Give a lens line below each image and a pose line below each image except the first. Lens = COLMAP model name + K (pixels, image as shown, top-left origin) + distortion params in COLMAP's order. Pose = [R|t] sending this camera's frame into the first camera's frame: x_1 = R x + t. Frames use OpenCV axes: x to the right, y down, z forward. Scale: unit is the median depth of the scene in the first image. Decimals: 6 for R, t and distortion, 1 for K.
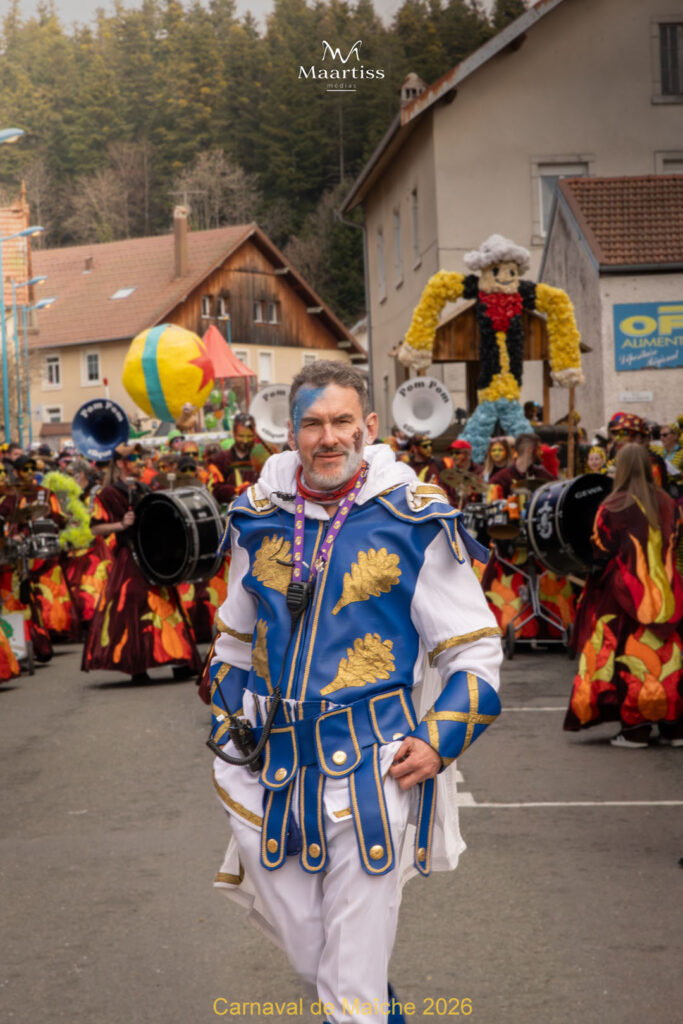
lens RADIAL K [[3000.8, 0, 341.5], [0, 3000.8, 511.9], [0, 0, 1]] dist [0.087204, 0.000000]
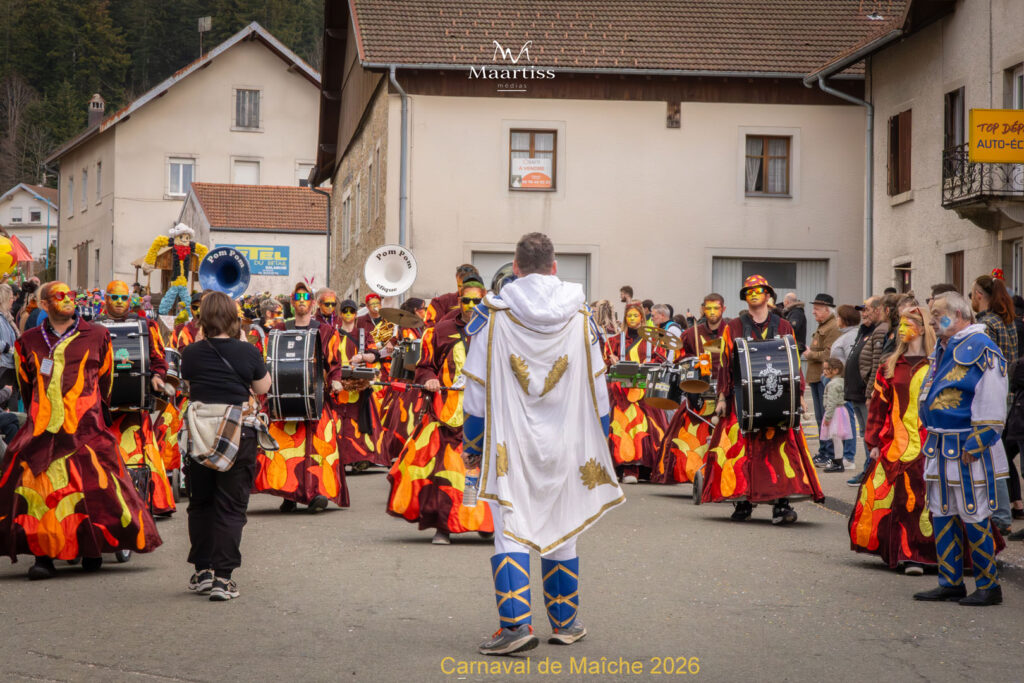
lens RADIAL K [[2562.7, 0, 512.7], [0, 2562.7, 336.5], [0, 0, 1]] dist [0.037376, 0.000000]
pose [[0.971372, 0.063285, 0.228978, -0.176298], [-0.060275, 0.997979, -0.020122, 0.035125], [-0.229789, 0.005744, 0.973224, -1.264731]]
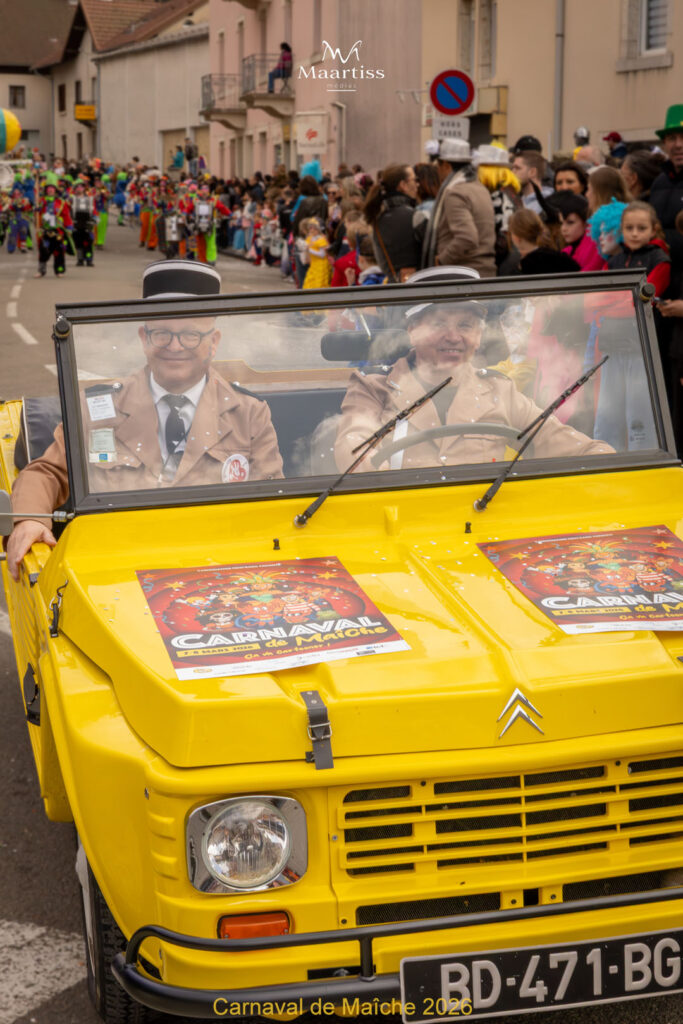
lens RADIAL K [[2037.3, 0, 338.5], [0, 2037.3, 515.8], [0, 0, 1]] dist [0.032964, 0.000000]
pose [[0.877219, -0.023371, 0.479522, -1.511899], [-0.058151, 0.986288, 0.154451, 0.021884], [-0.476556, -0.163372, 0.863831, -4.879608]]
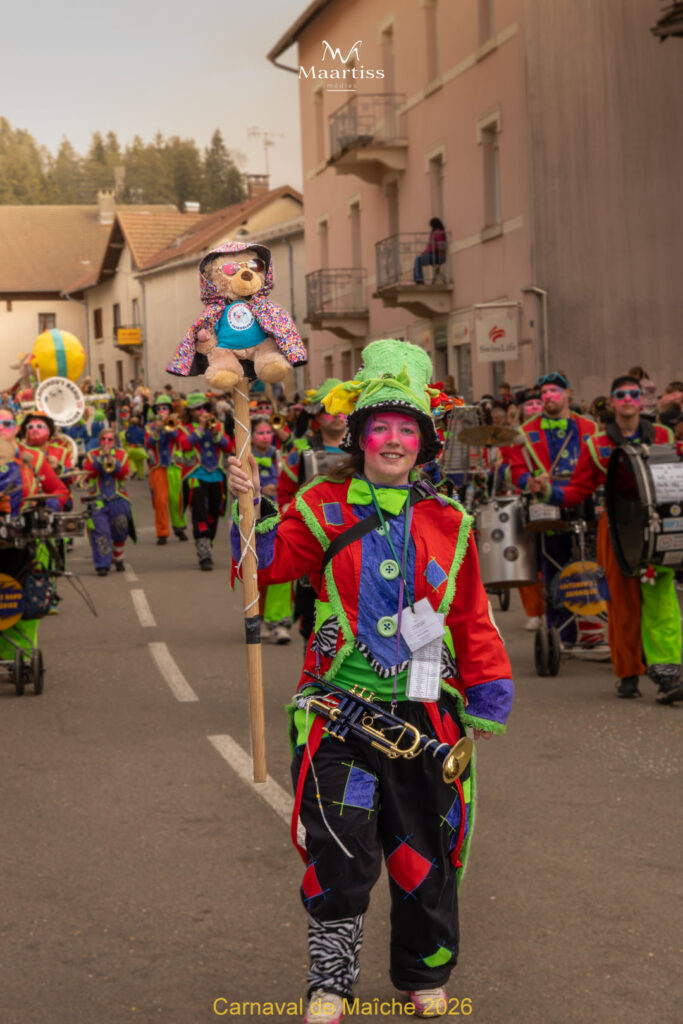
lens RADIAL K [[2037.3, 0, 345.6], [0, 2037.3, 510.0], [0, 0, 1]] dist [0.032964, 0.000000]
pose [[0.879448, -0.006724, 0.475947, -1.295185], [-0.016356, 0.998883, 0.044334, 0.026447], [-0.475713, -0.046774, 0.878356, -4.123788]]
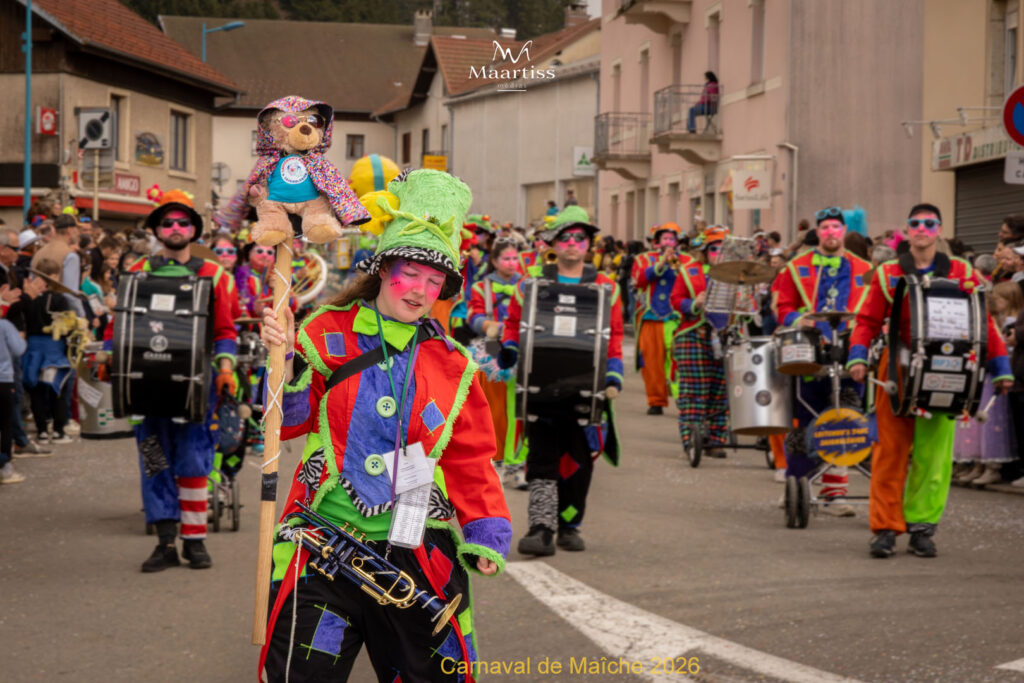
lens RADIAL K [[2238.7, 0, 512.5], [0, 2238.7, 340.7], [0, 0, 1]] dist [0.048029, 0.000000]
pose [[0.910911, 0.046004, 0.410030, -1.401909], [-0.068494, 0.996836, 0.040321, 0.027213], [-0.406878, -0.064814, 0.911180, -4.475367]]
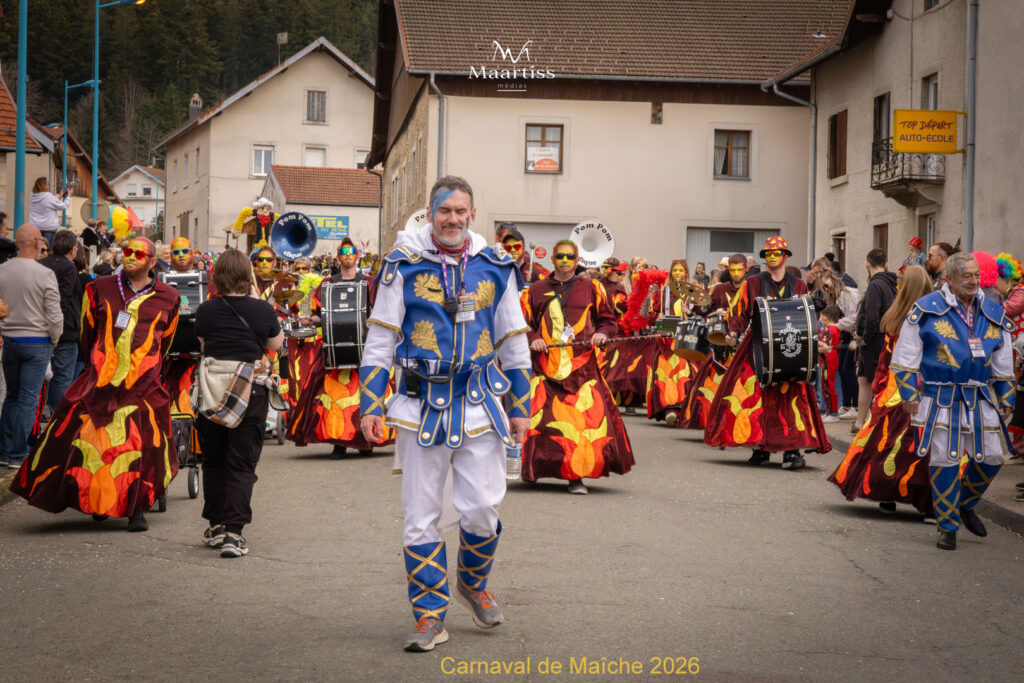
lens RADIAL K [[2037.3, 0, 517.6], [0, 2037.3, 339.3], [0, 0, 1]] dist [0.032964, 0.000000]
pose [[0.972047, 0.063586, 0.226013, -0.173953], [-0.066331, 0.997787, 0.004564, 0.034771], [-0.225223, -0.019428, 0.974114, -1.255810]]
